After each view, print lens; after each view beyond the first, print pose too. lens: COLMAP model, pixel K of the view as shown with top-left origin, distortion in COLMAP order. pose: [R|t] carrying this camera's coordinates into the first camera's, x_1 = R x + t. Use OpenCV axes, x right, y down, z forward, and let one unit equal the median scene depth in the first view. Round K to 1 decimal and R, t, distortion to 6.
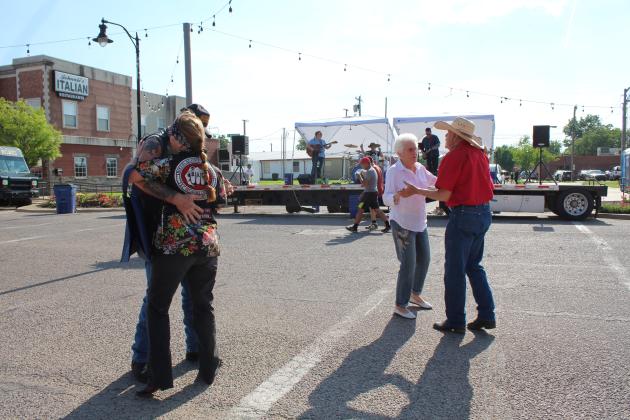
lens RADIAL K [[544.9, 0, 310.4], [0, 544.9, 214.3], [0, 0, 1]] dist [-0.152699, 0.144631]
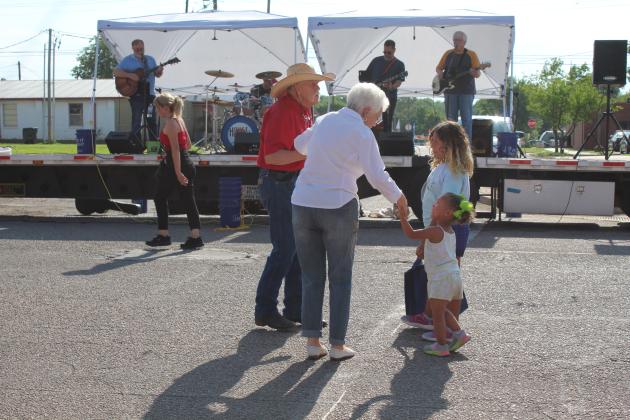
lens RADIAL K [[1156.9, 0, 312.9], [0, 1156.9, 203.6], [0, 0, 1]] dist [0.013807, 0.000000]
pose [[0.982815, 0.007116, 0.184454, -0.021388], [-0.004865, 0.999908, -0.012658, 0.000202], [-0.184527, 0.011543, 0.982760, -0.006234]]
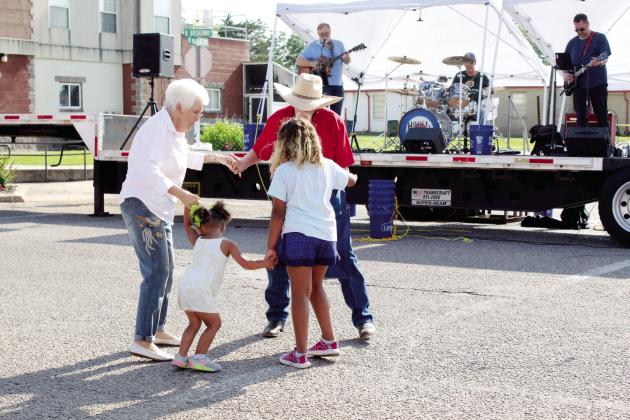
lens RADIAL K [[1226.6, 0, 311.9], [0, 1226.6, 205.2], [0, 0, 1]] dist [0.035041, 0.000000]
pose [[0.981813, 0.029899, -0.187482, 0.127762], [-0.030693, 0.999528, -0.001330, -0.008371], [0.187353, 0.007060, 0.982267, 0.049323]]
